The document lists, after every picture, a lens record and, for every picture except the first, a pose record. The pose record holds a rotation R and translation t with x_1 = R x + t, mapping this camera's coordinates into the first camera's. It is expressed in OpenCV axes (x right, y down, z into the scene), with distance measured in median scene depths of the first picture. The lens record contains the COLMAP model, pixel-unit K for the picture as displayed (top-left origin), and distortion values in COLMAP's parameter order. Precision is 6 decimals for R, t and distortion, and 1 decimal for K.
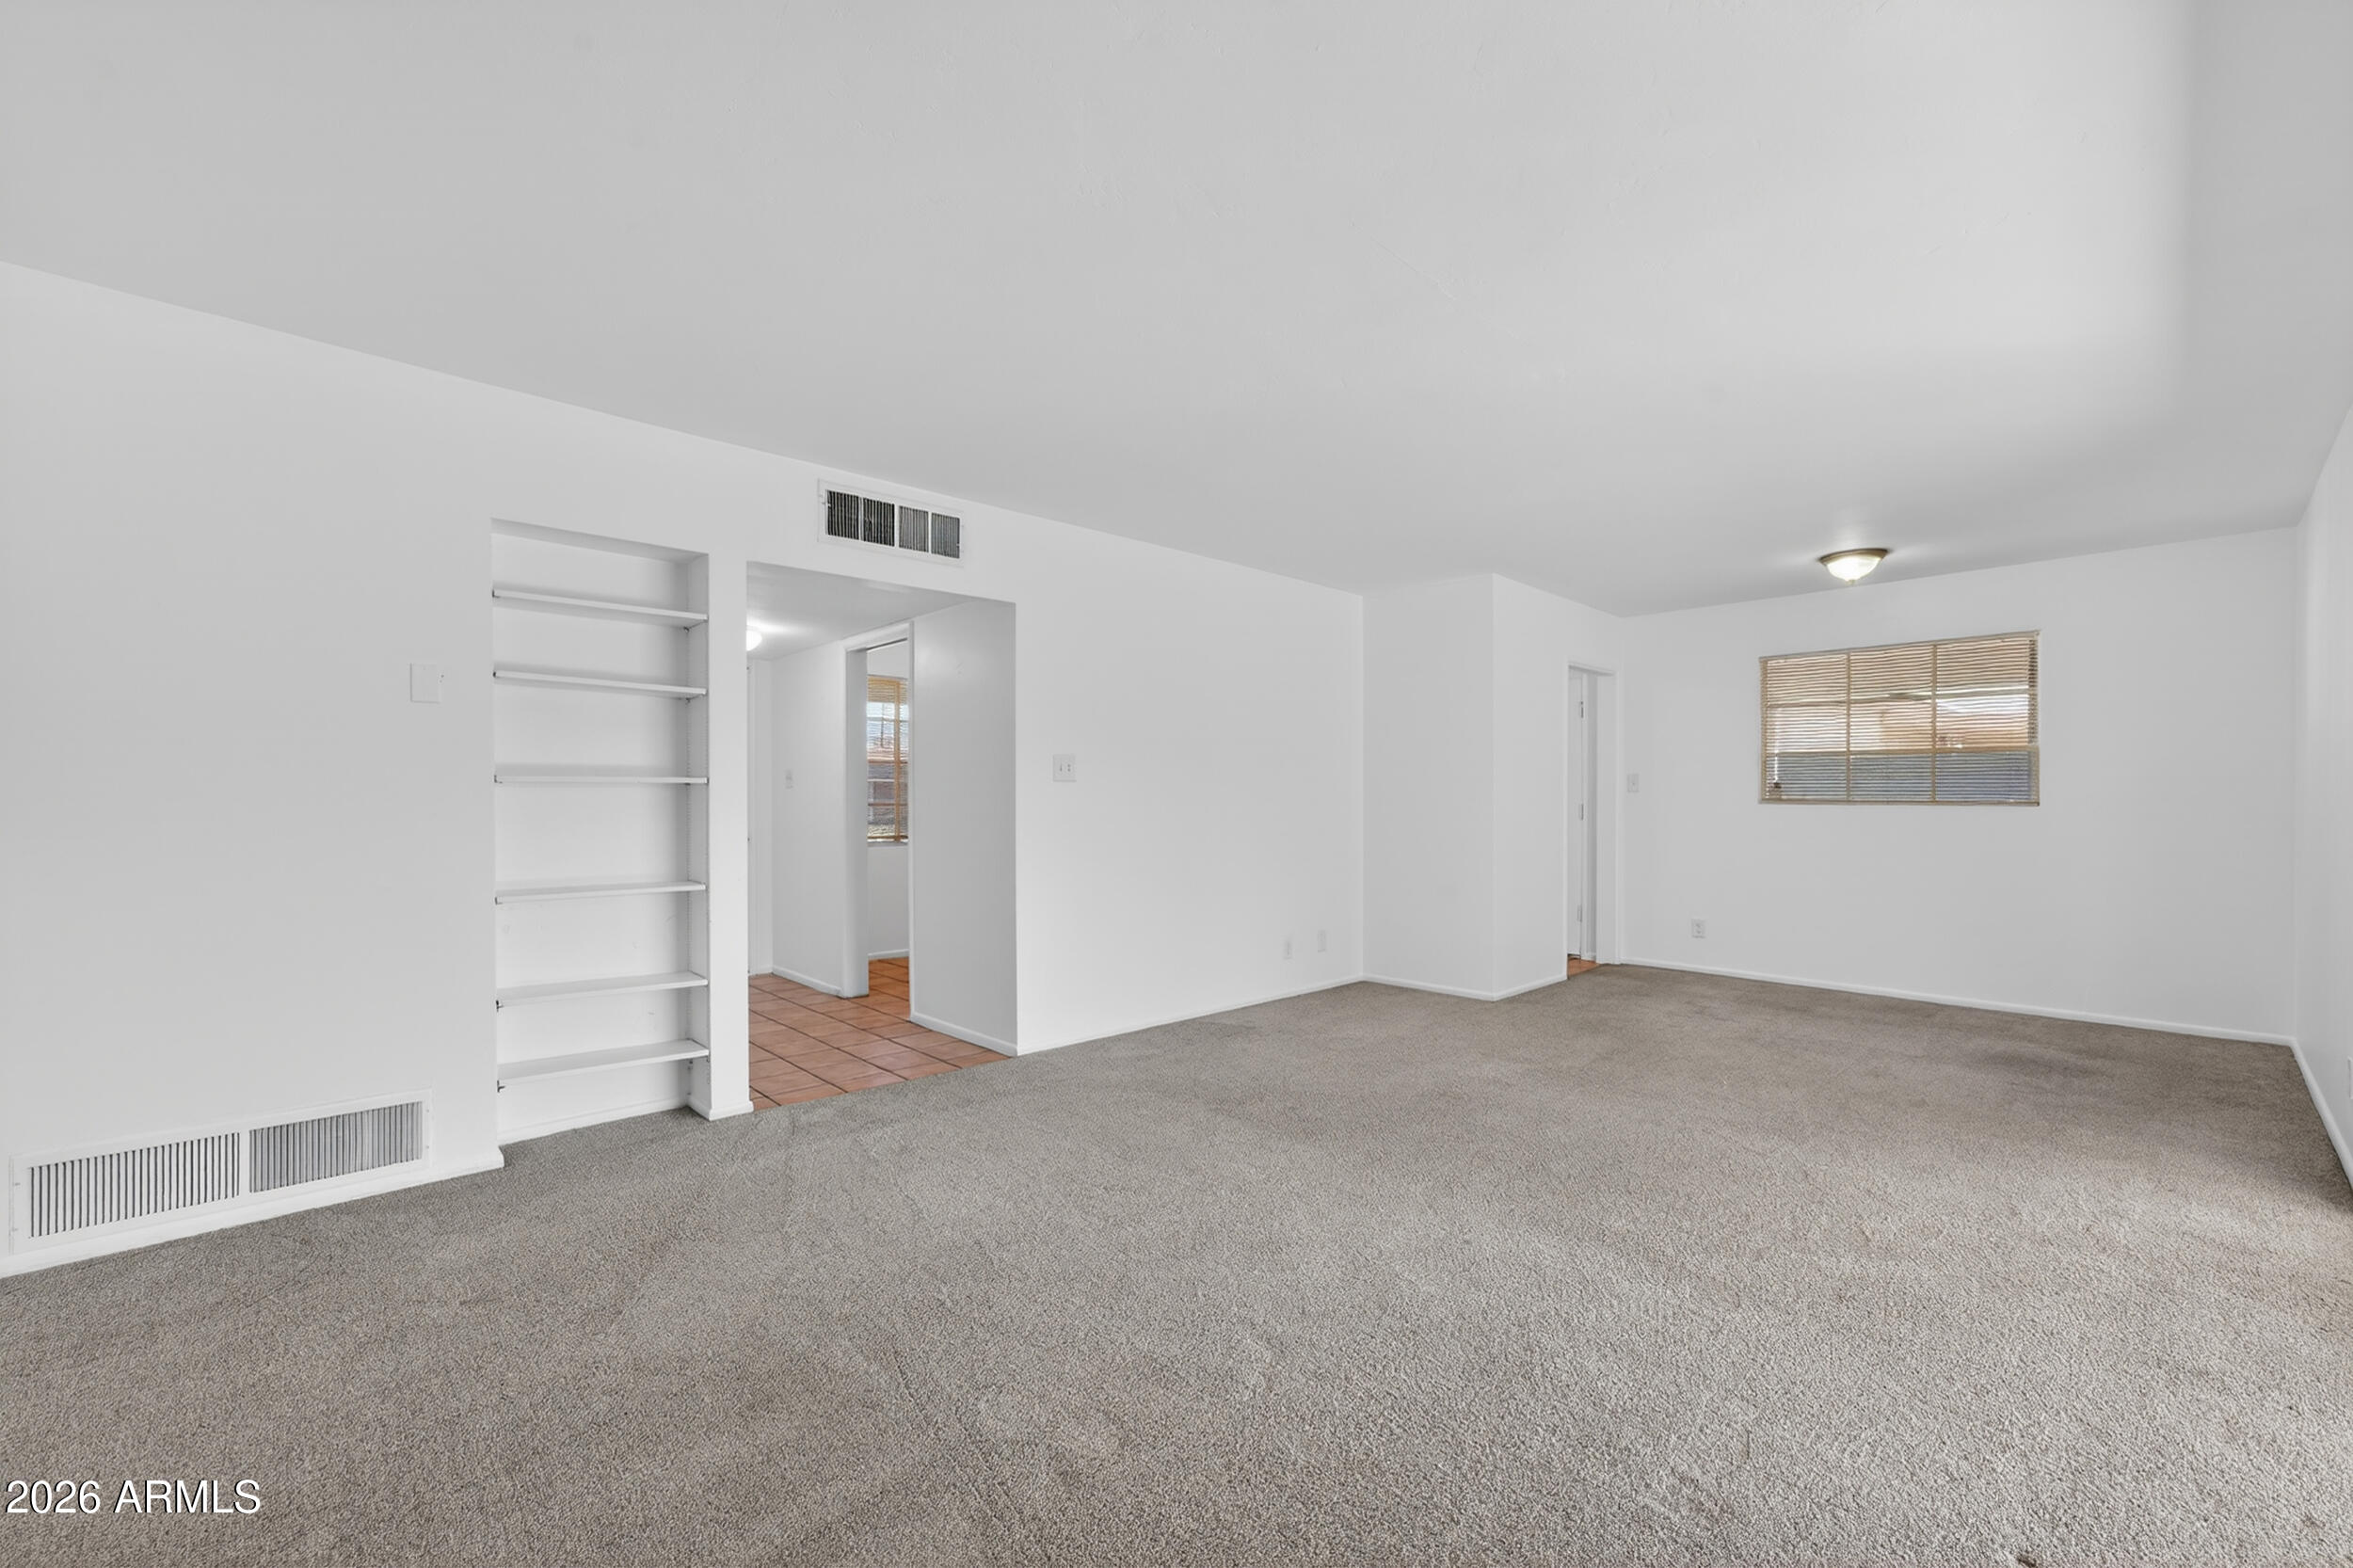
lens RADIAL K [[946.5, 0, 1167.3], [0, 946.5, 812.7], [0, 0, 1]] dist [-0.001278, -0.000164]
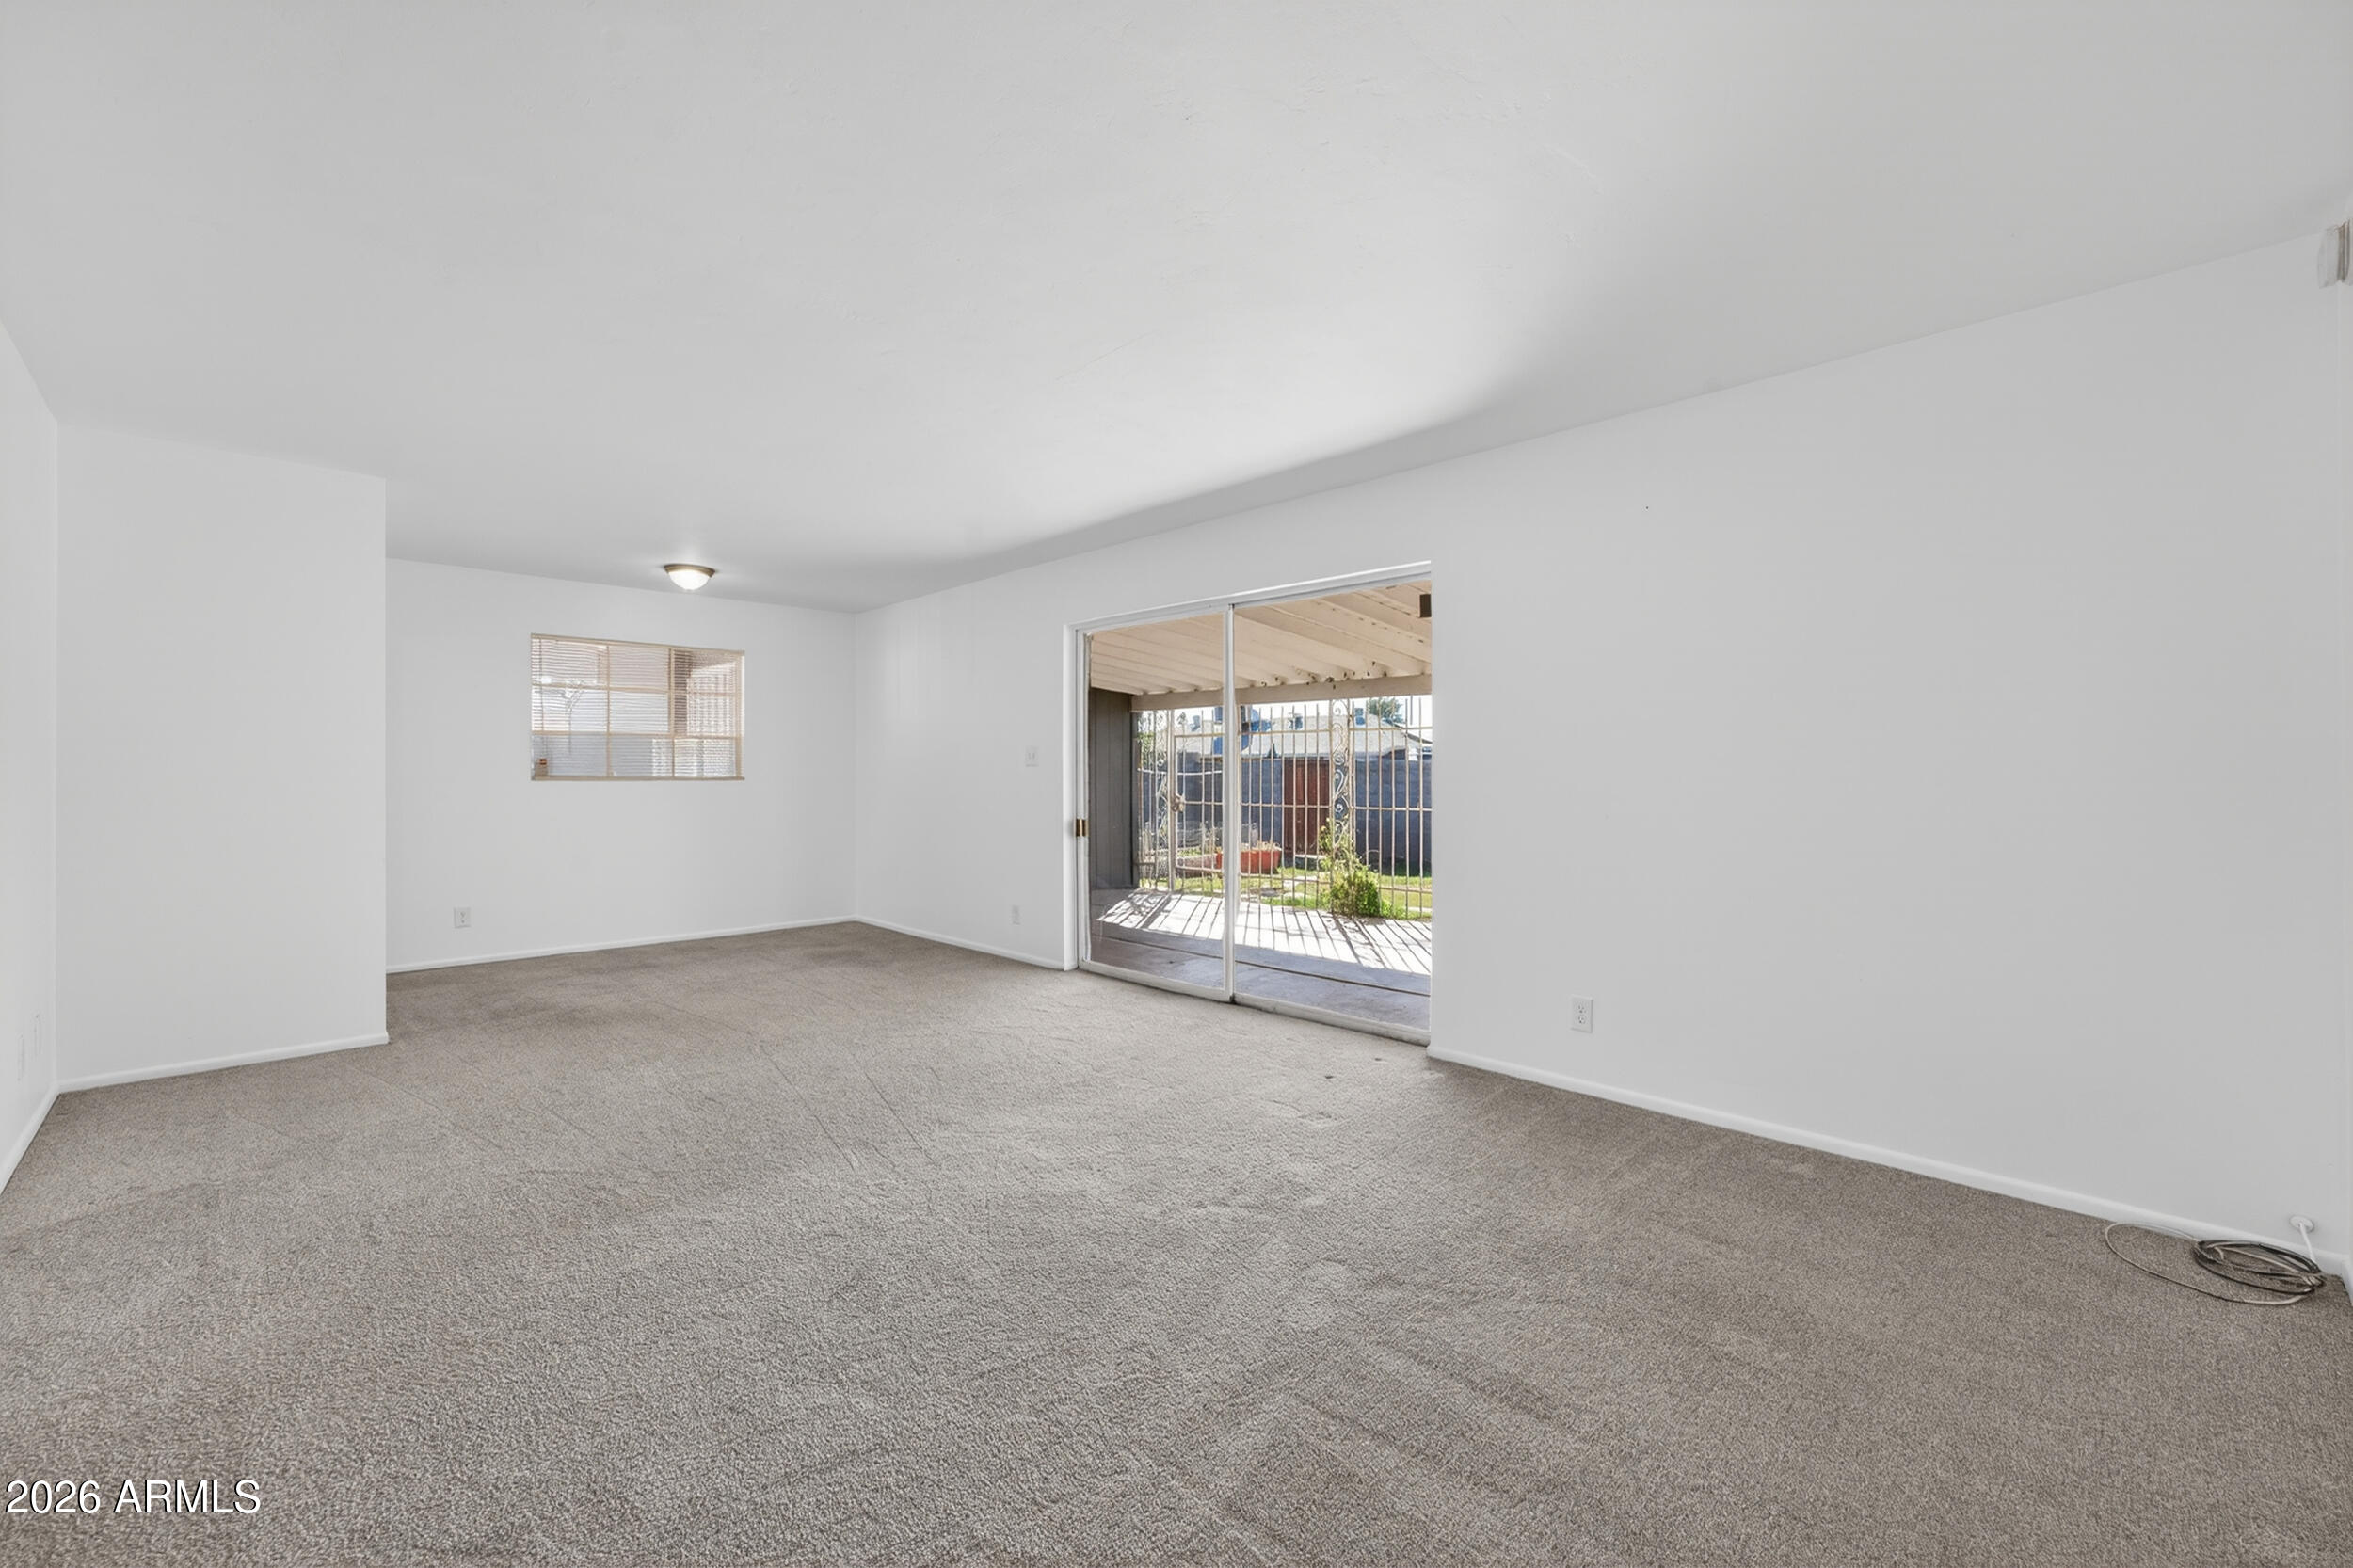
lens RADIAL K [[946.5, 0, 1167.3], [0, 946.5, 812.7], [0, 0, 1]] dist [-0.001278, -0.000164]
pose [[-0.015185, -0.041669, 0.999016, -0.465710], [0.014317, 0.999020, 0.041886, -0.009639], [-0.999782, 0.014939, -0.014574, 0.424059]]
